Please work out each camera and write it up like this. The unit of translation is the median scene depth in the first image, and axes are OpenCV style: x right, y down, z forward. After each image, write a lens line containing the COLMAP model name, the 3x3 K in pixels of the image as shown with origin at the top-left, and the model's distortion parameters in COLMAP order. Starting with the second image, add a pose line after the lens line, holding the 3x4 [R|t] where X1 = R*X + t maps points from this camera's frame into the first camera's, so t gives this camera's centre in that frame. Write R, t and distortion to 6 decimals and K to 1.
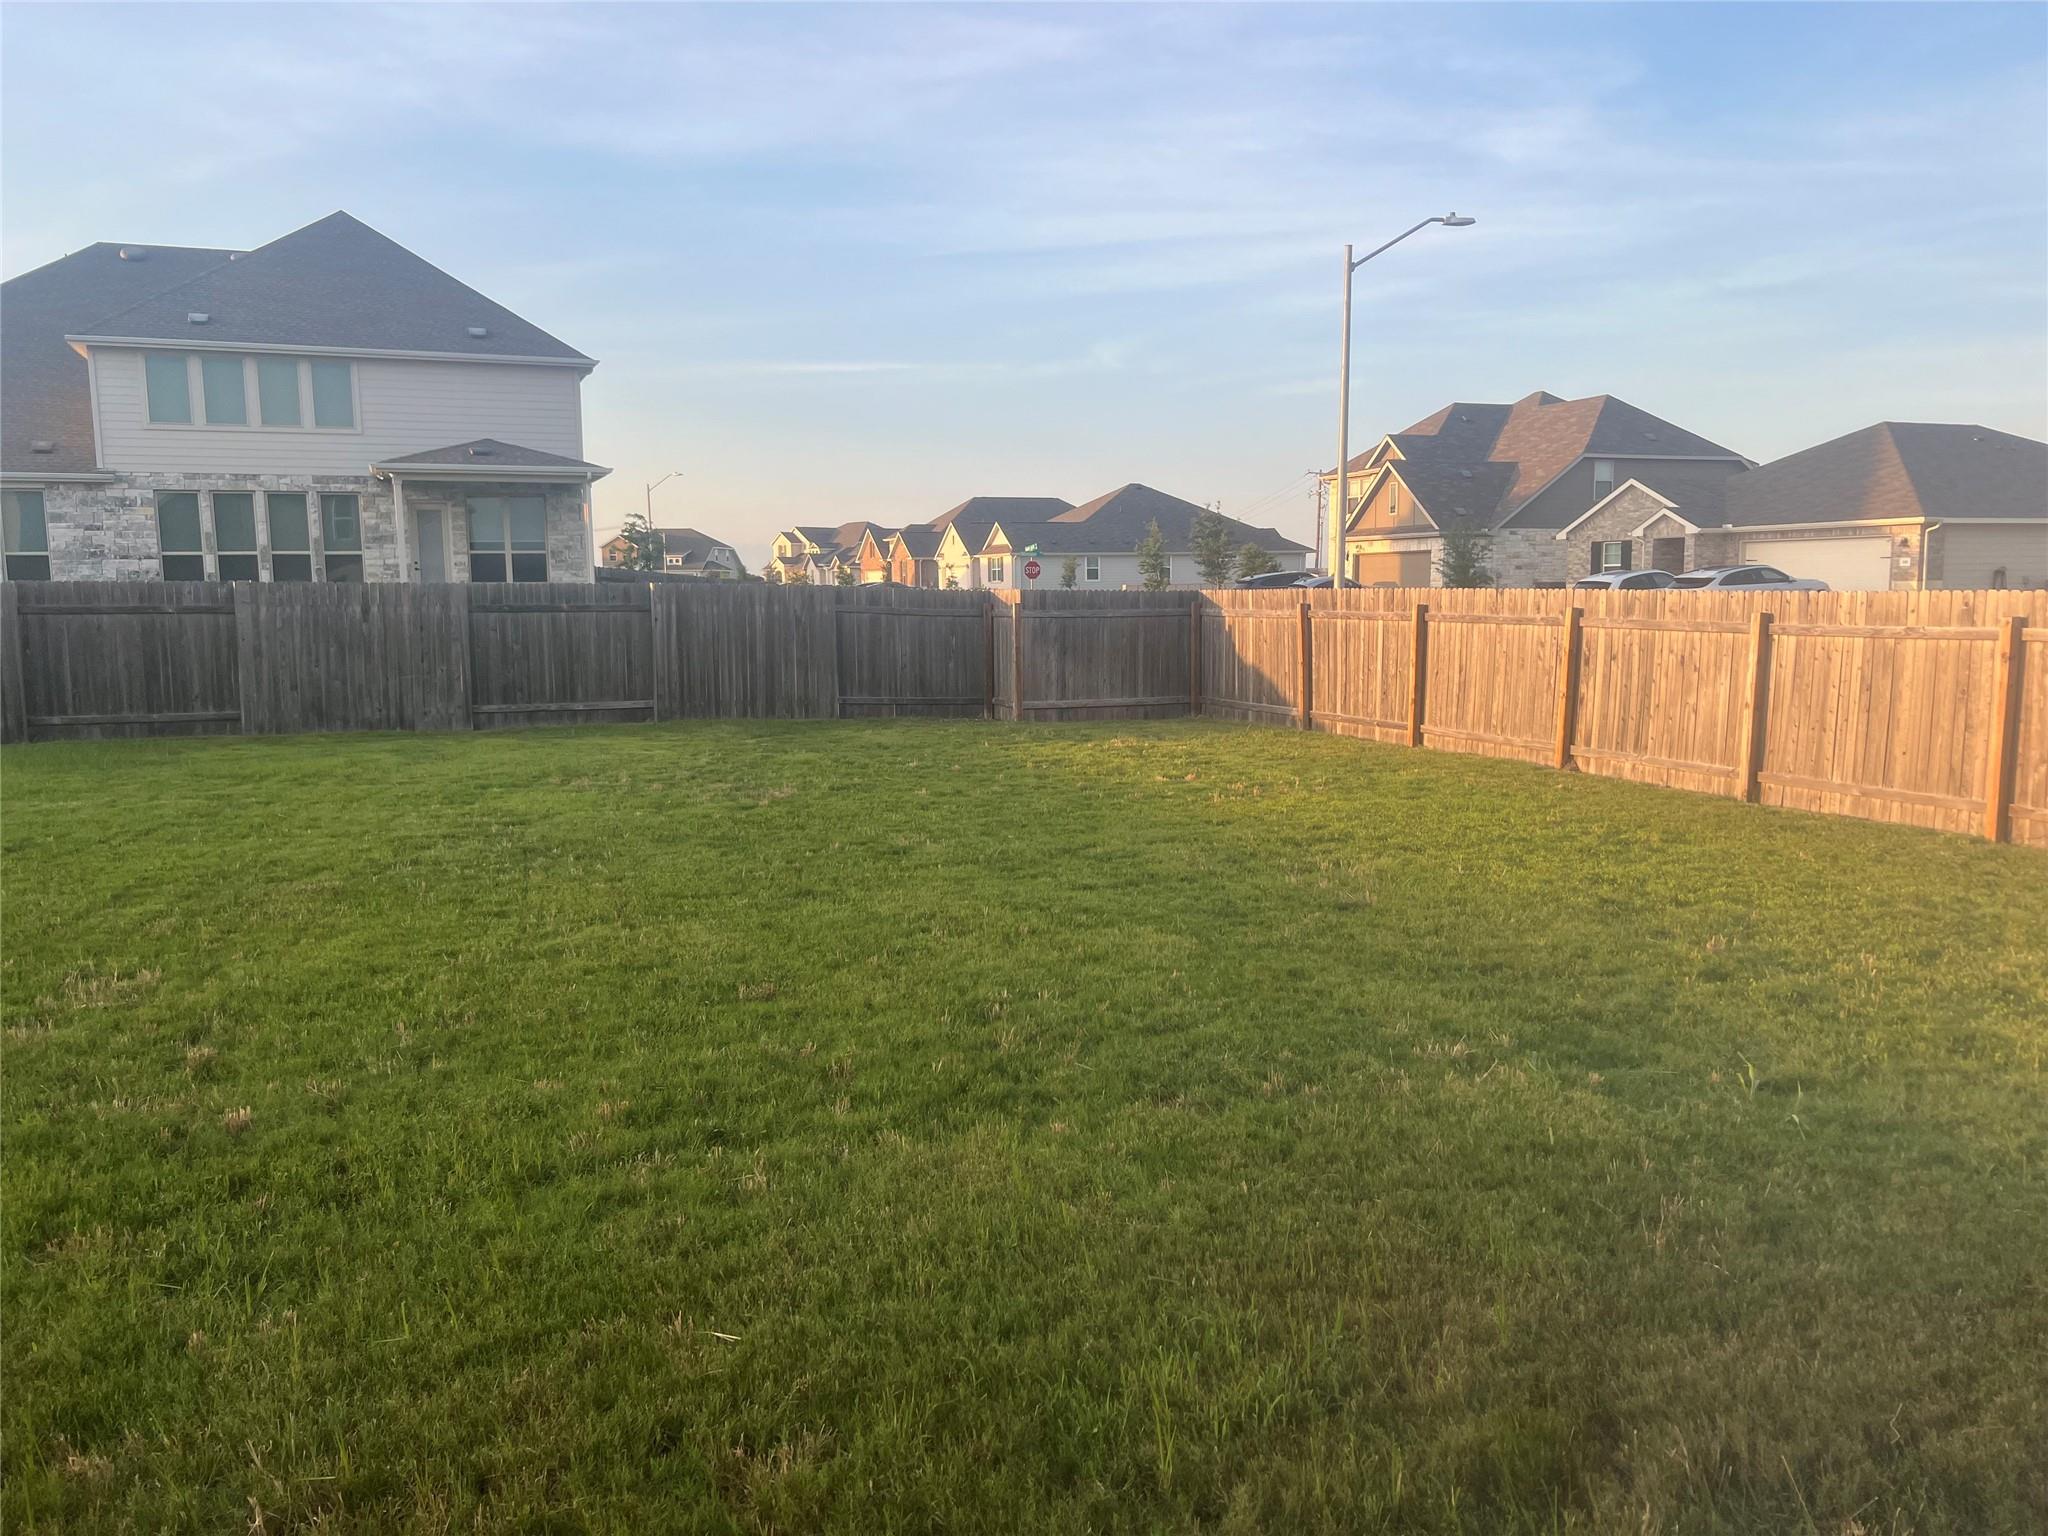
lens RADIAL K [[1539.1, 0, 1049.2], [0, 1539.1, 772.9], [0, 0, 1]] dist [0.126120, -0.228209]
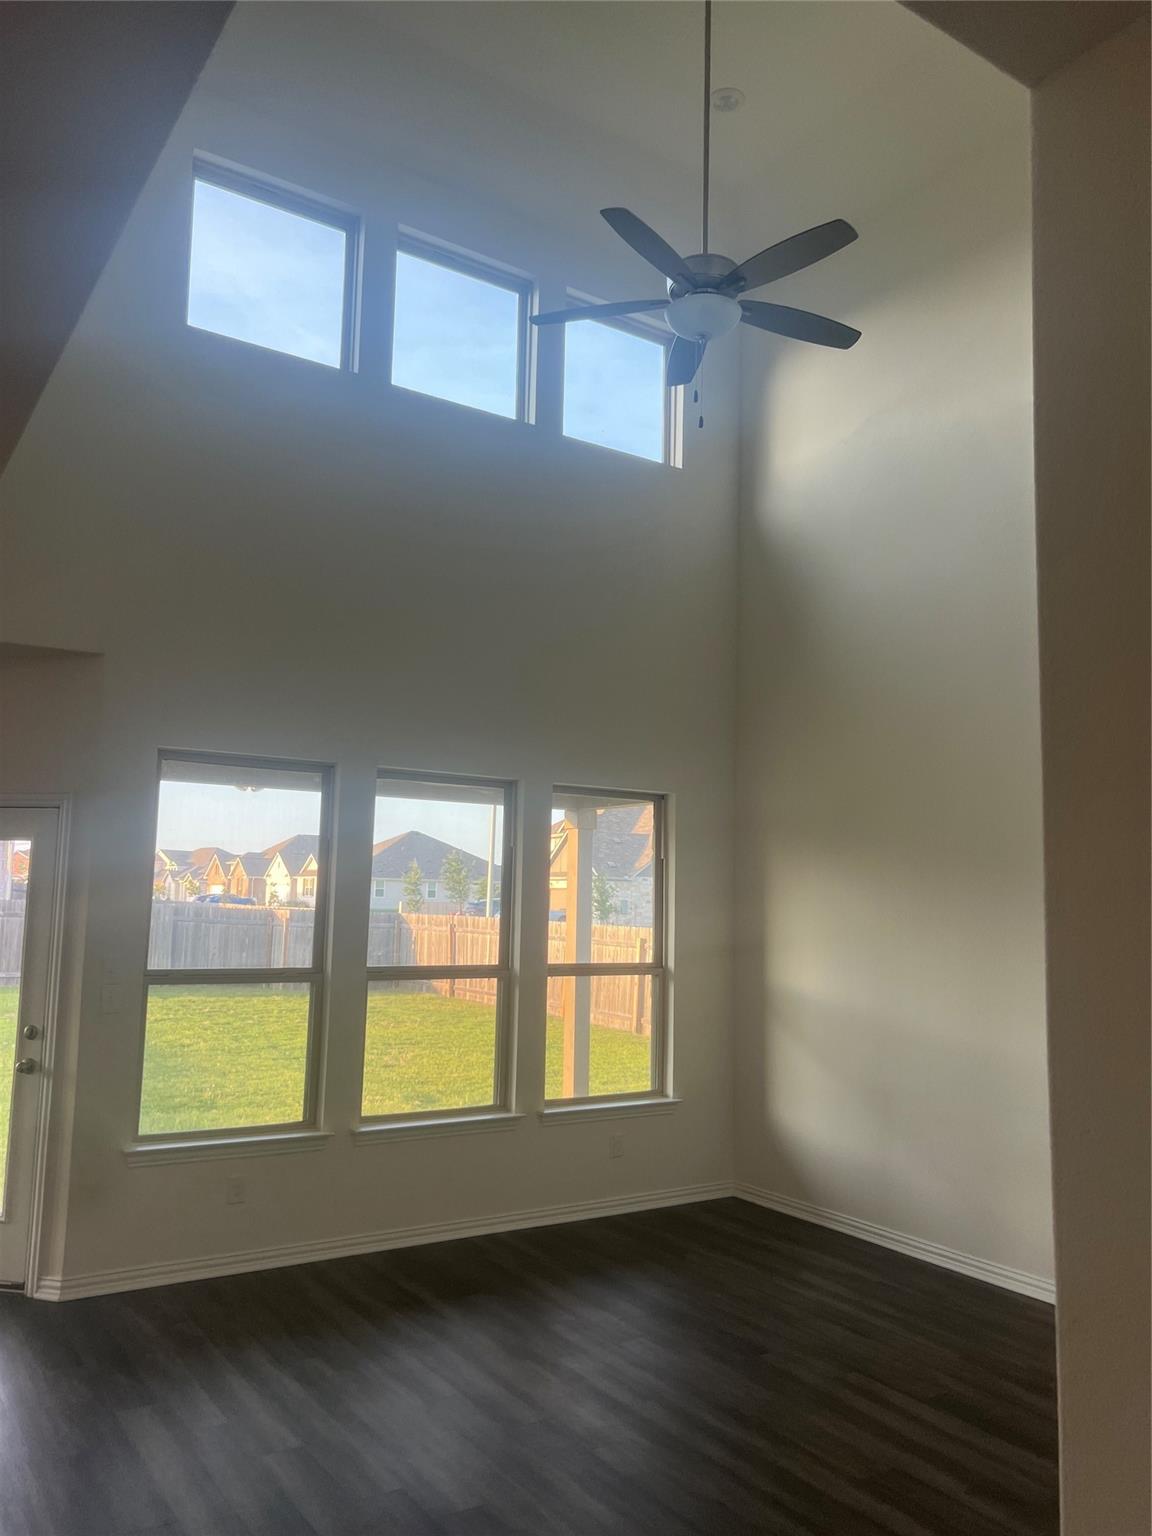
lens RADIAL K [[1160.6, 0, 576.0], [0, 1160.6, 768.0], [0, 0, 1]] dist [0.084193, -0.108750]
pose [[0.983122, 0.055024, 0.174478, 0.060083], [-0.012997, 0.972295, -0.233396, 0.024859], [-0.182487, 0.227189, 0.956600, -0.327680]]
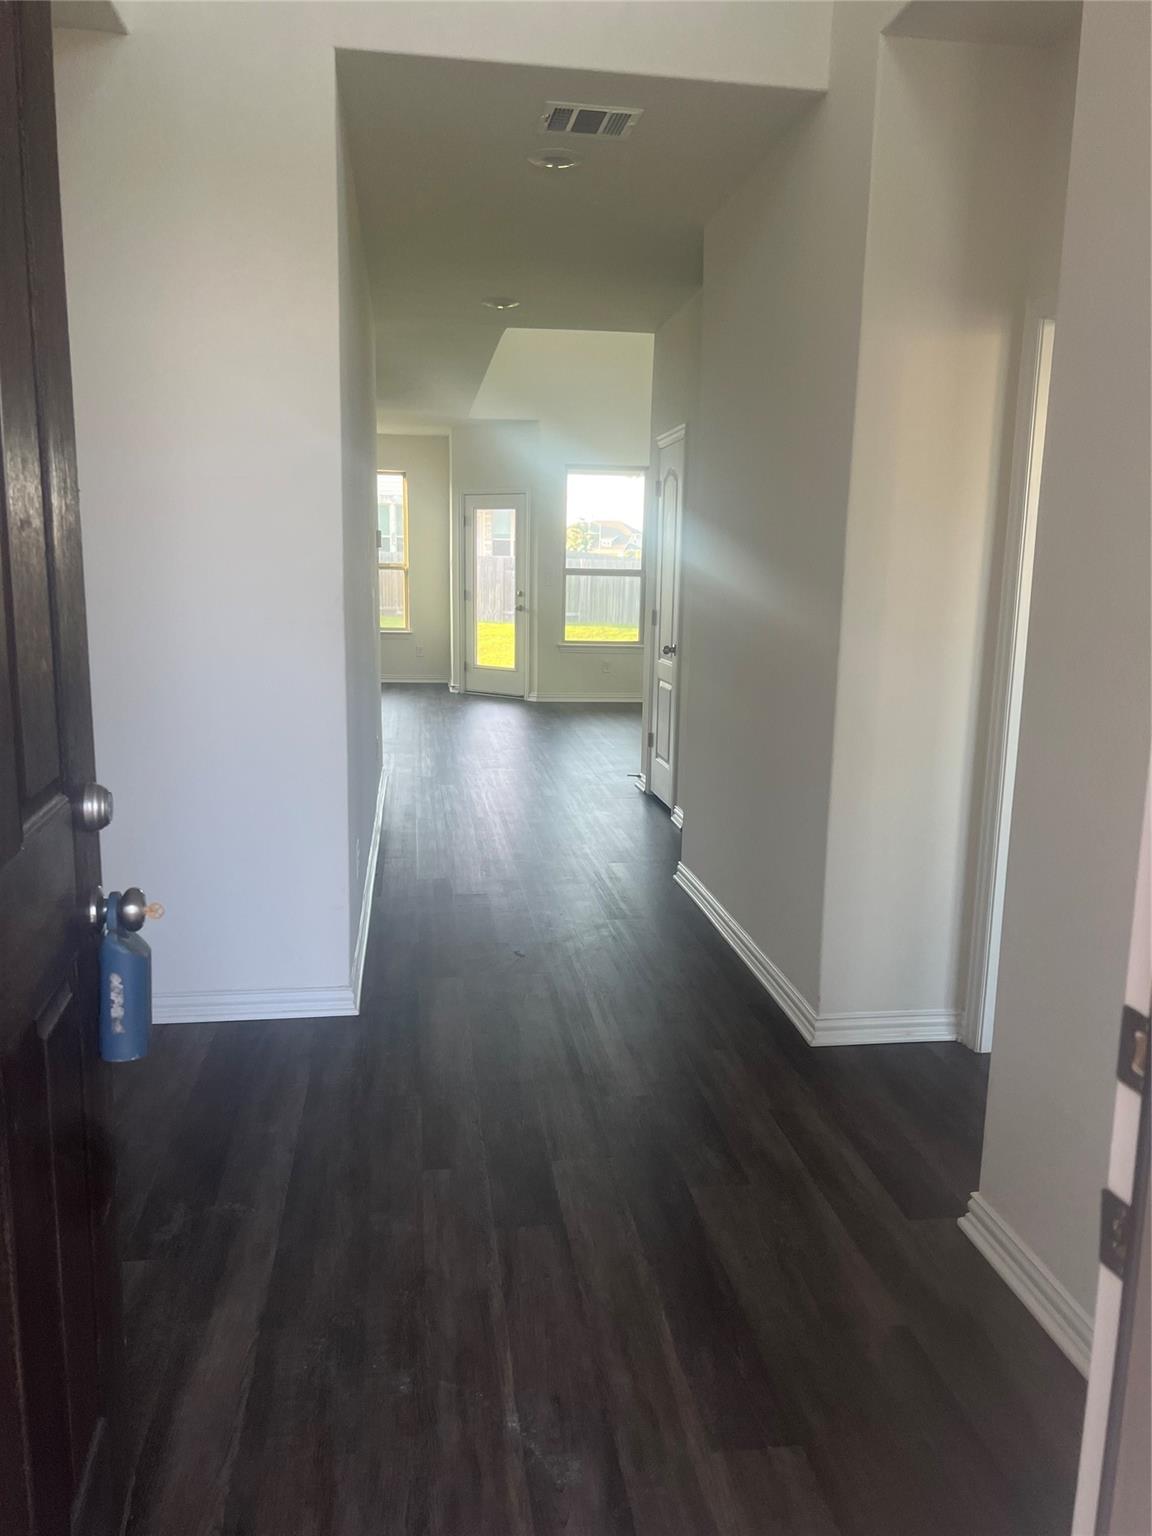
lens RADIAL K [[1154.3, 0, 576.0], [0, 1154.3, 768.0], [0, 0, 1]] dist [0.126120, -0.228209]
pose [[0.965198, 0.076145, -0.250191, 0.175398], [-0.062528, 0.996119, 0.061942, 0.073414], [0.253936, -0.044142, 0.966213, -0.620872]]
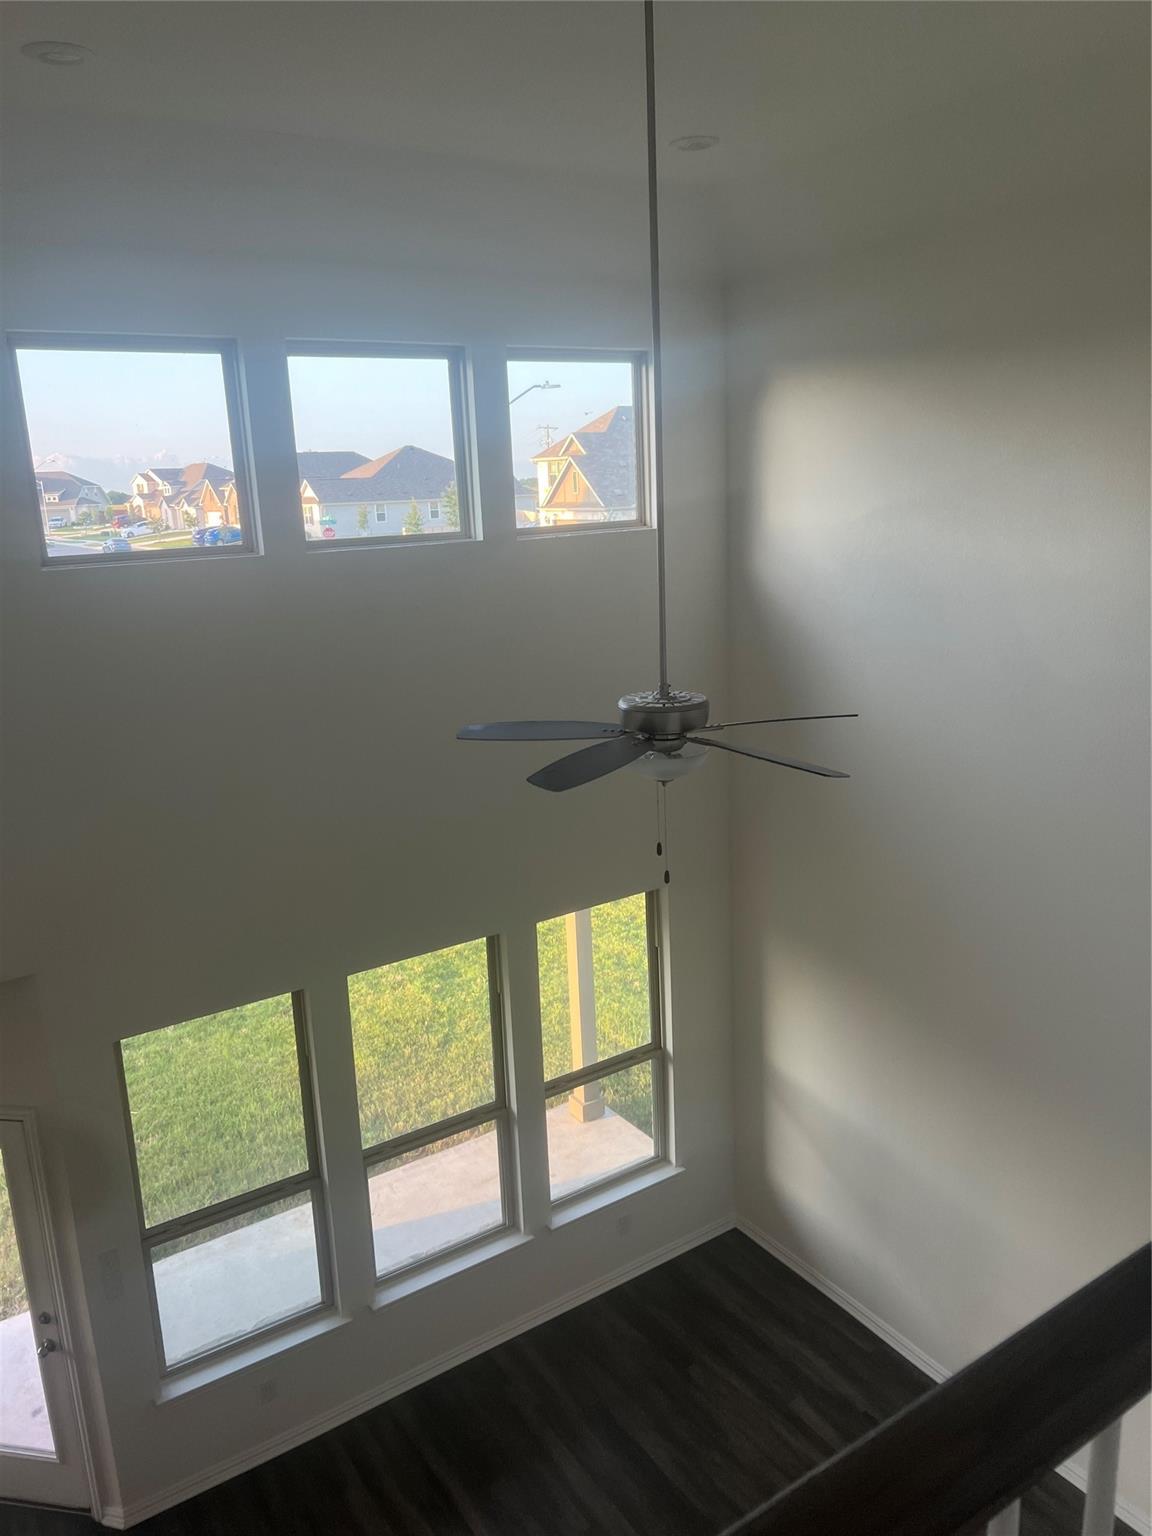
lens RADIAL K [[1162.1, 0, 592.3], [0, 1162.1, 769.1], [0, 0, 1]] dist [0.044990, -0.047833]
pose [[0.982094, -0.071751, 0.174192, 0.074885], [0.050240, 0.990896, 0.124903, -0.127017], [-0.181568, -0.113915, 0.976758, -0.312485]]
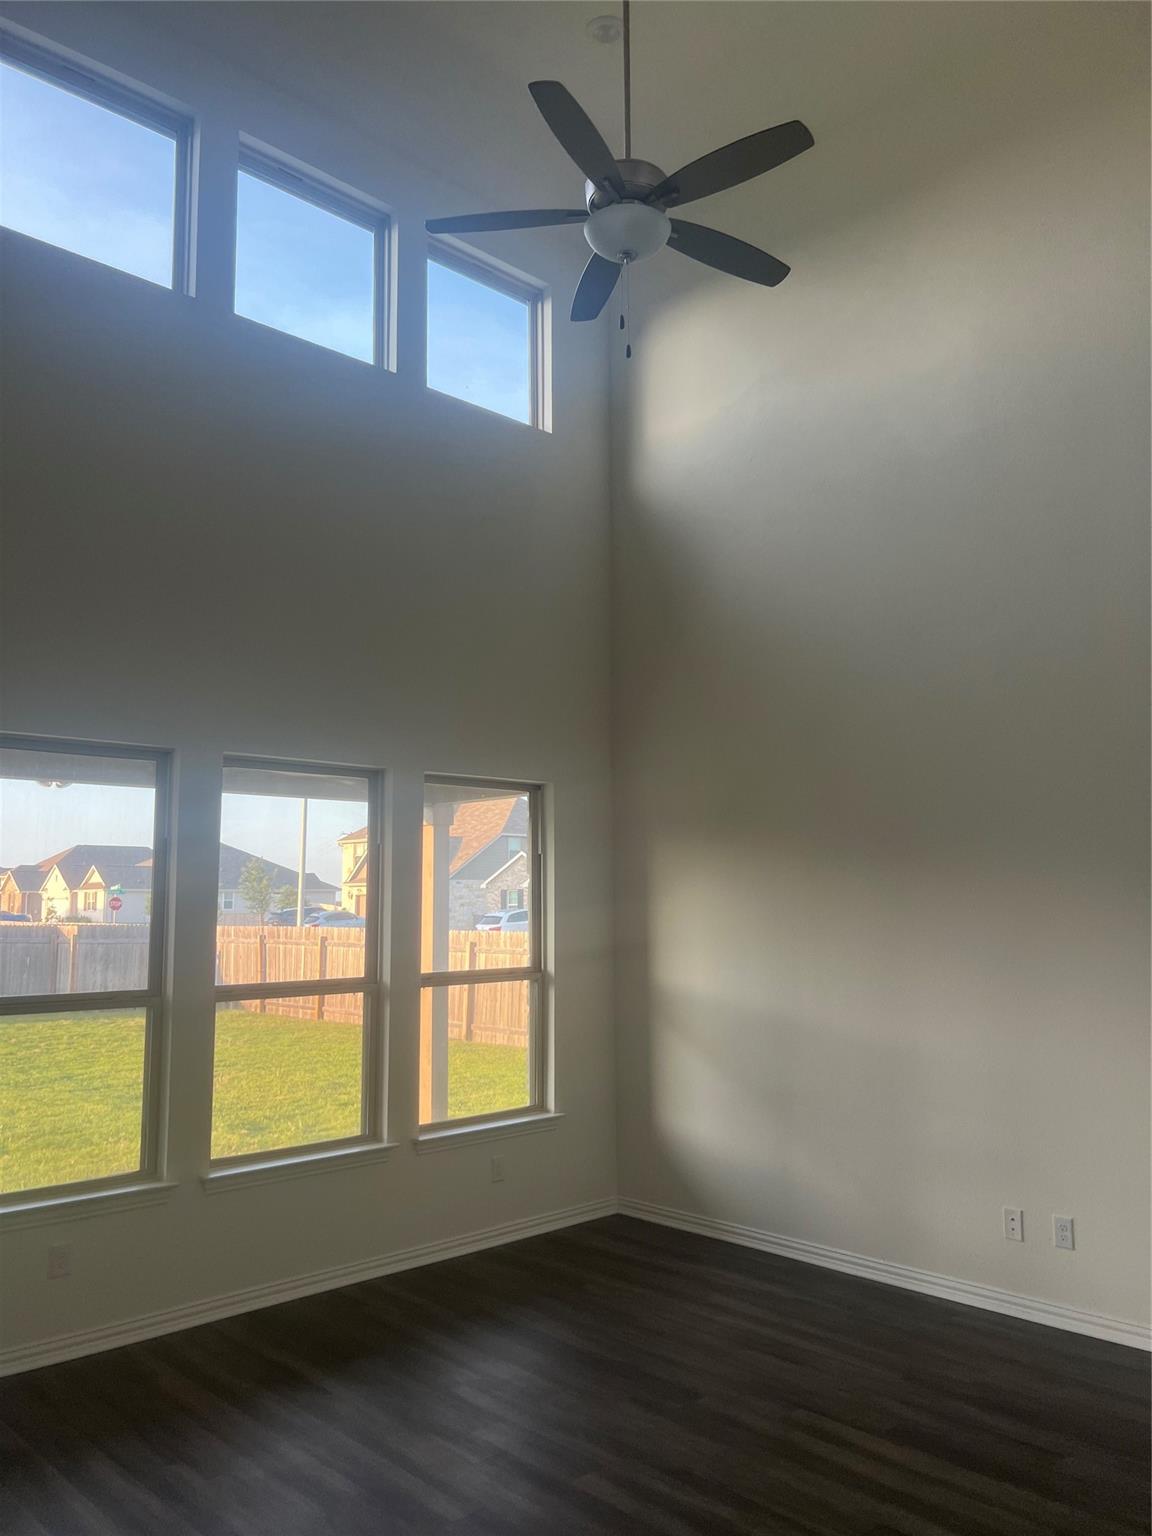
lens RADIAL K [[1162.1, 0, 592.3], [0, 1162.1, 769.1], [0, 0, 1]] dist [0.044990, -0.047833]
pose [[0.935614, 0.046526, 0.349945, 0.048139], [0.038685, 0.971795, -0.232631, 0.022010], [-0.350898, 0.231191, 0.907426, -0.293680]]
